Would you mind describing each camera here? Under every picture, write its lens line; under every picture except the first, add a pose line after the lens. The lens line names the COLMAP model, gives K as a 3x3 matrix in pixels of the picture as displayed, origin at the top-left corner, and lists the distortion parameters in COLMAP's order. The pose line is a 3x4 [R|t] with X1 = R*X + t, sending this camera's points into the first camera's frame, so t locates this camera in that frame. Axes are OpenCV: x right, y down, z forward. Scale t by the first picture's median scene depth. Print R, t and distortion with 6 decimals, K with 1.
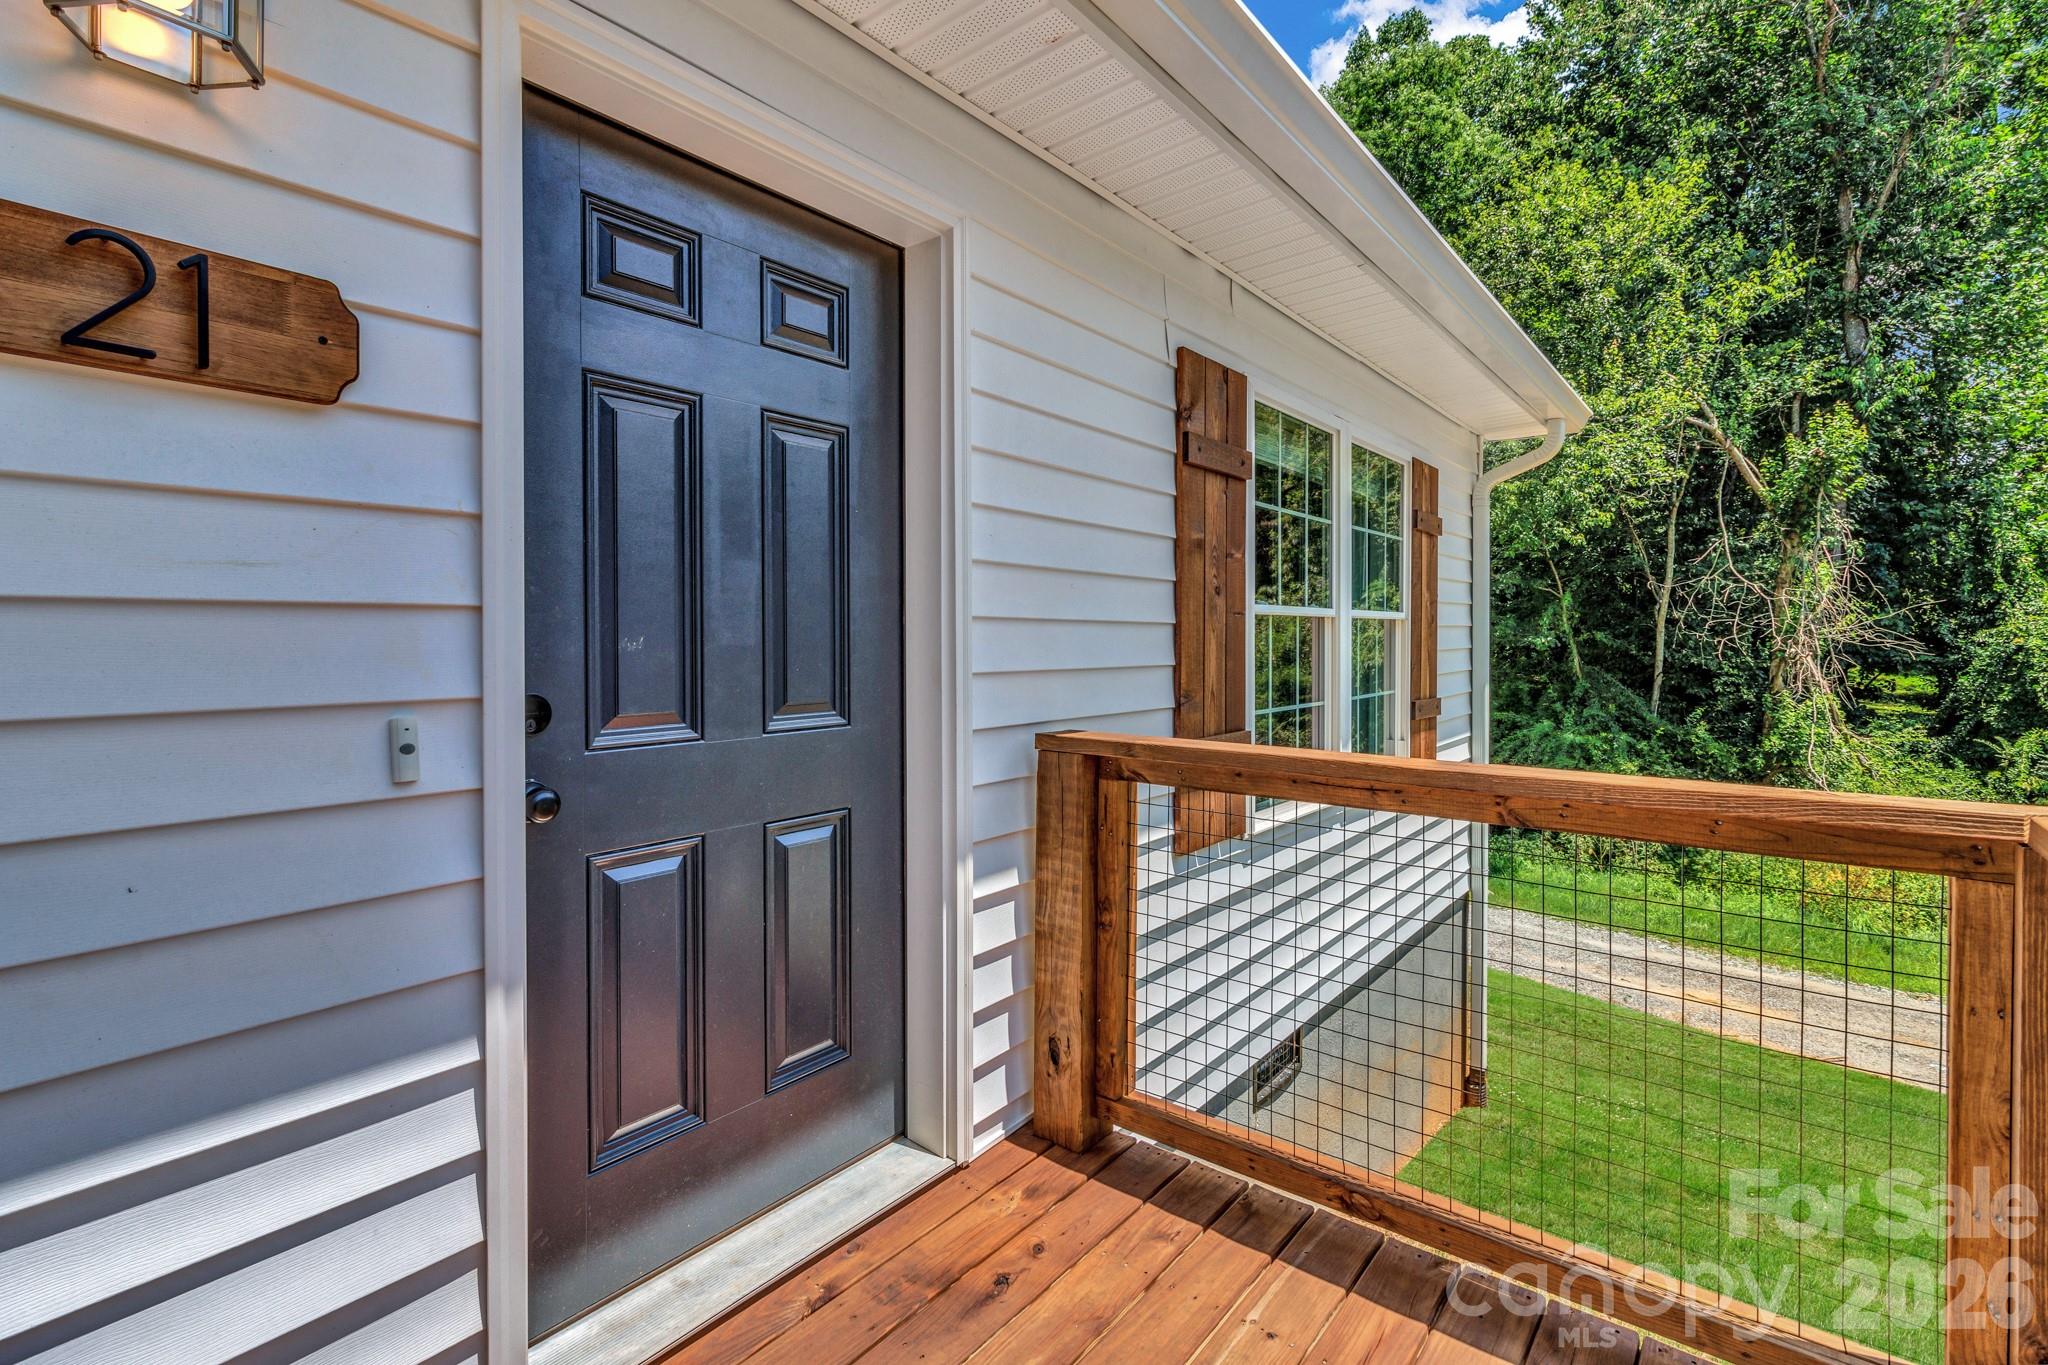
lens RADIAL K [[967.8, 0, 1006.4], [0, 967.8, 633.1], [0, 0, 1]] dist [0.016044, -0.000298]
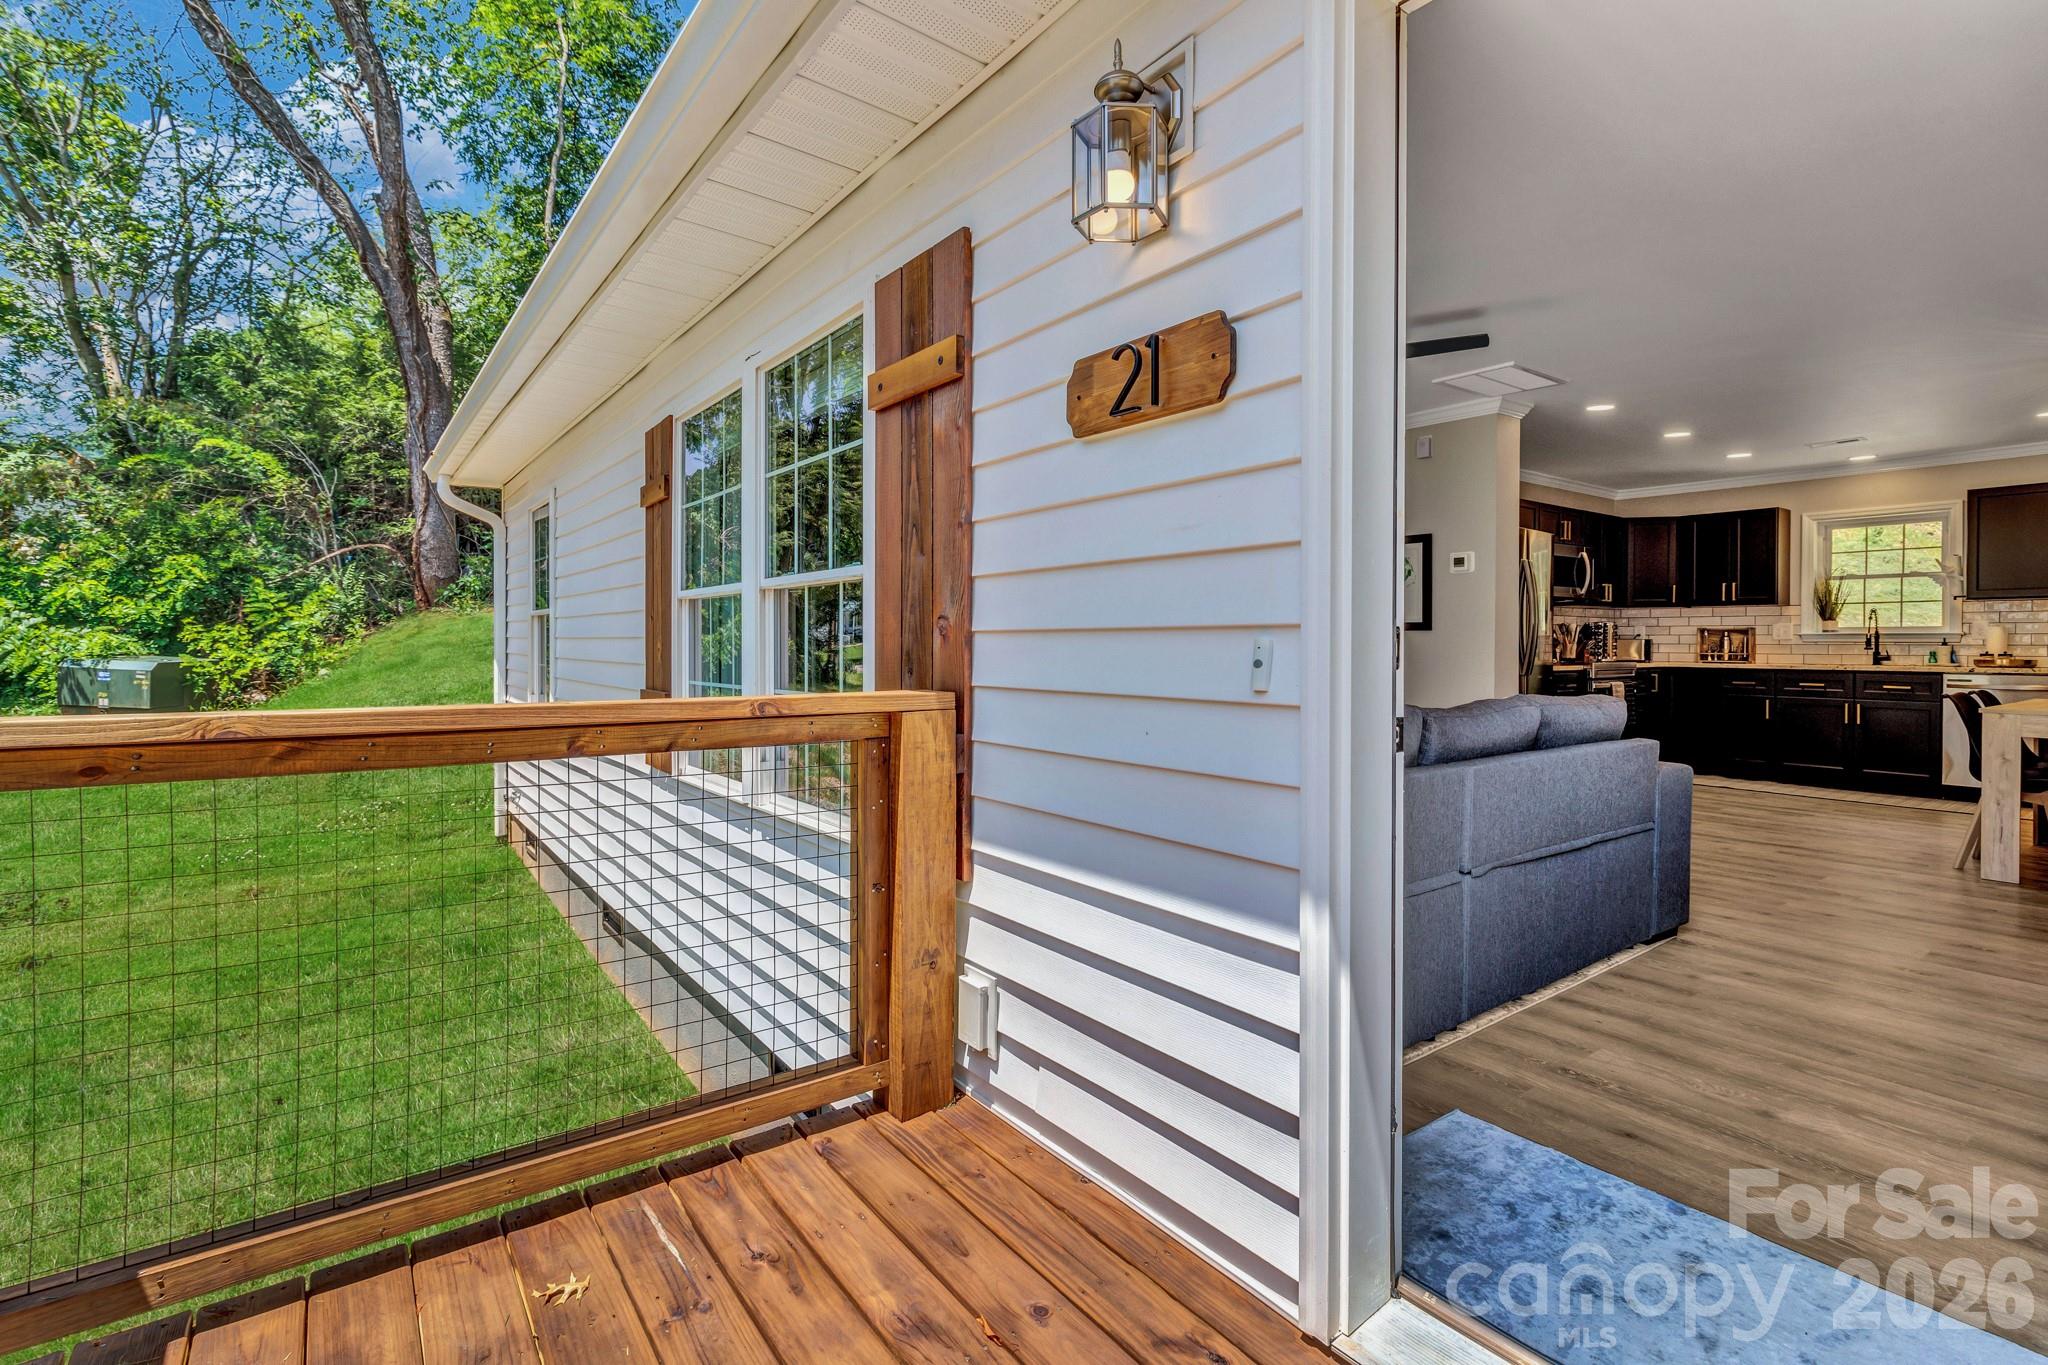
lens RADIAL K [[954.8, 0, 1015.5], [0, 954.8, 650.0], [0, 0, 1]] dist [0.000713, -0.000298]
pose [[-0.247428, 0.004059, -0.968898, 0.574399], [-0.000716, 0.999990, 0.004372, 0.090482], [0.968906, 0.001776, -0.247423, 0.938778]]
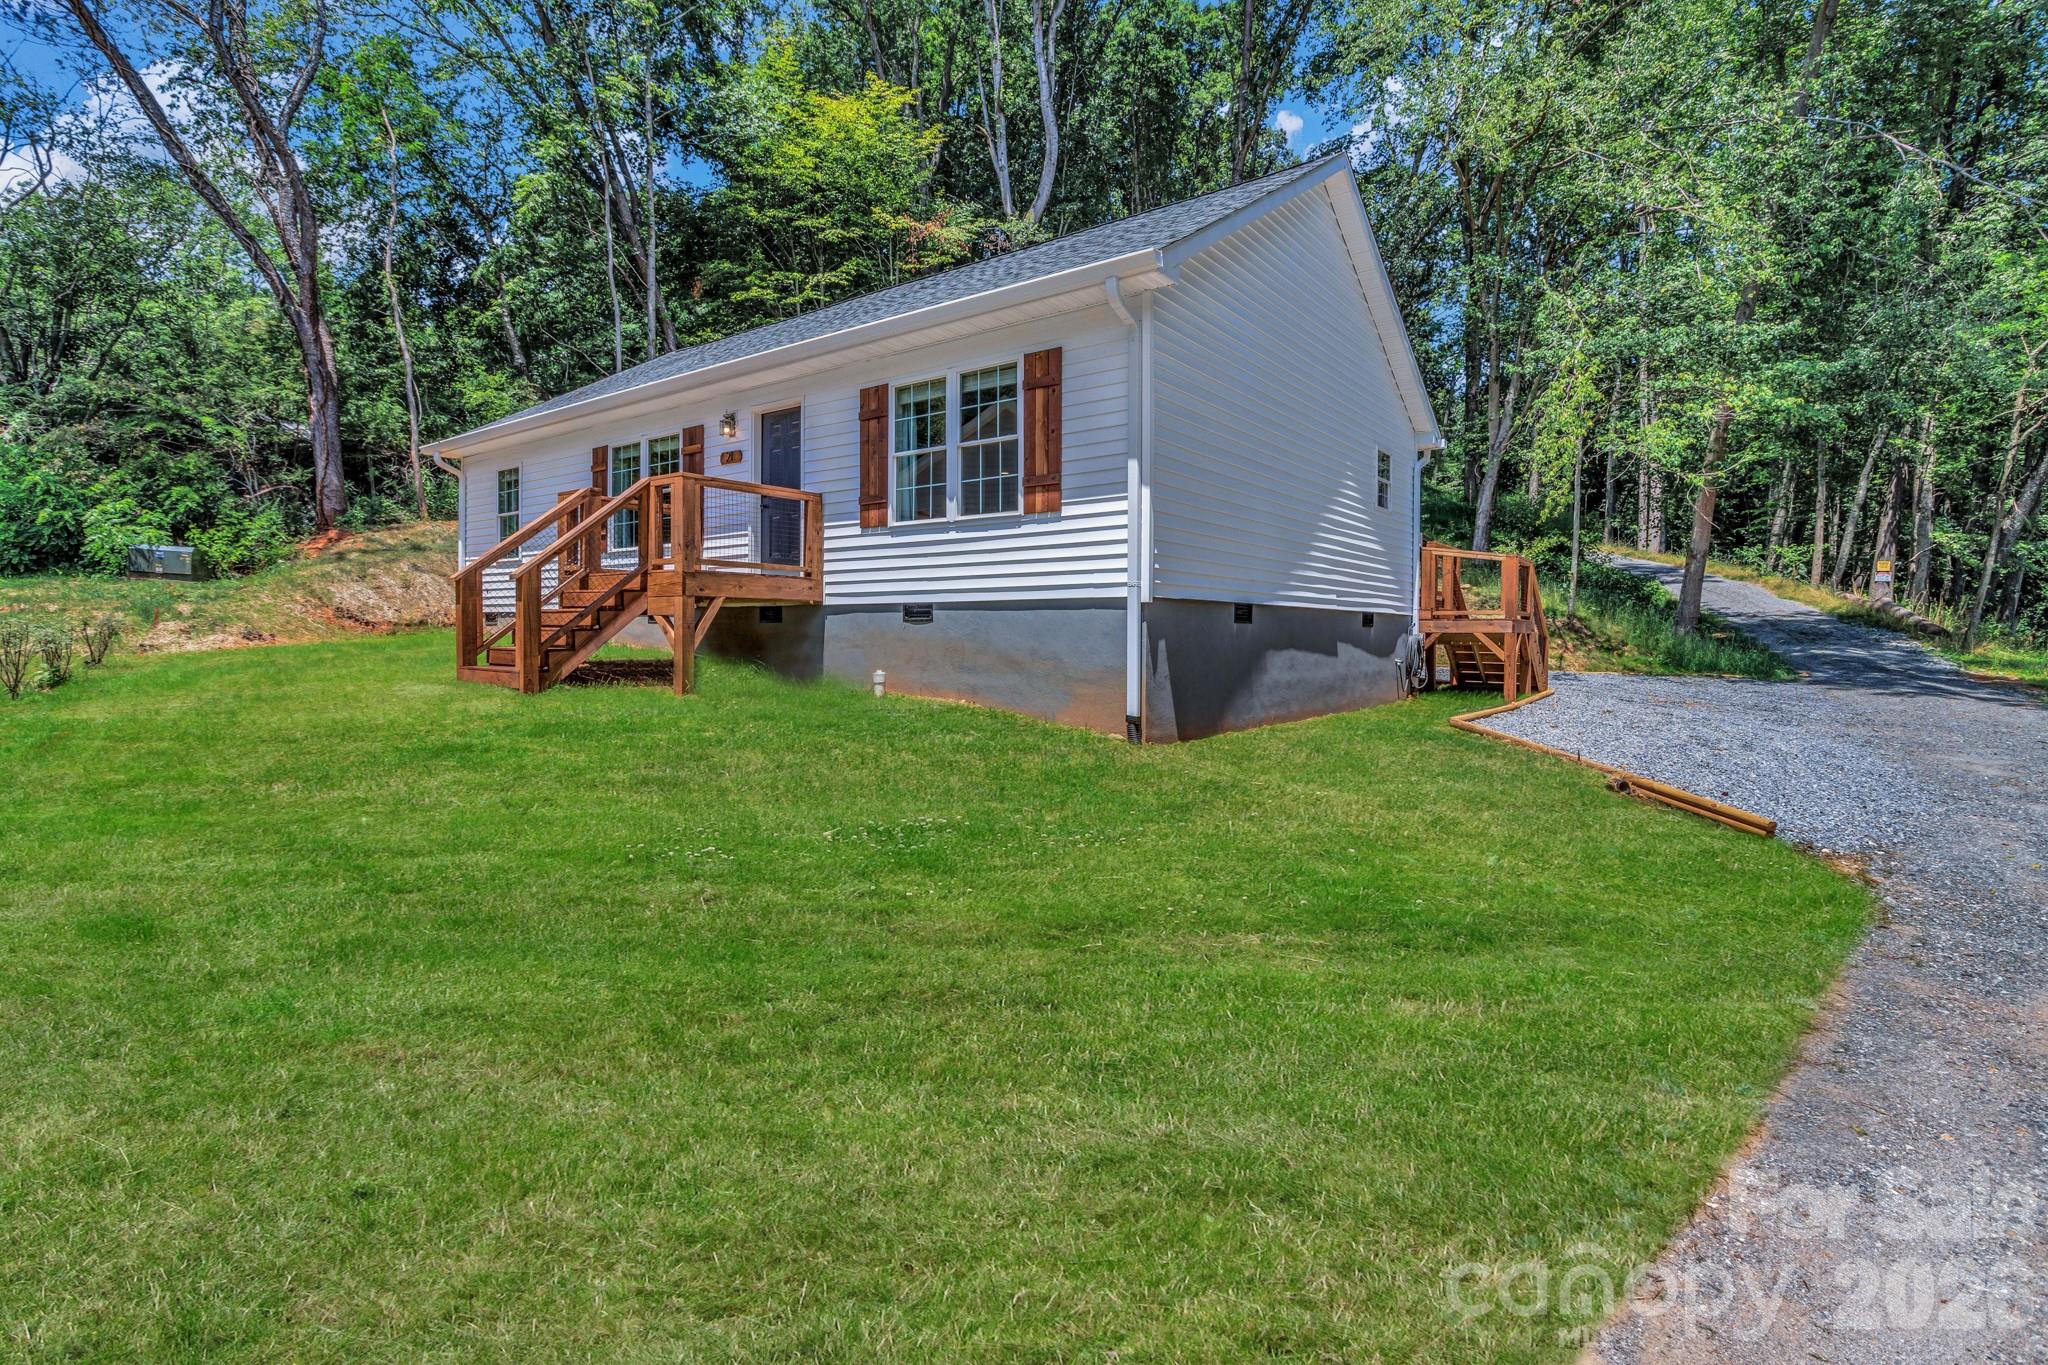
lens RADIAL K [[964.0, 0, 1013.0], [0, 964.0, 644.0], [0, 0, 1]] dist [-0.000435, -0.000429]
pose [[0.034988, 0.007147, -0.999362, 8.016505], [-0.004683, 0.999965, 0.006987, 1.331655], [0.999377, 0.004436, 0.035020, 3.013558]]
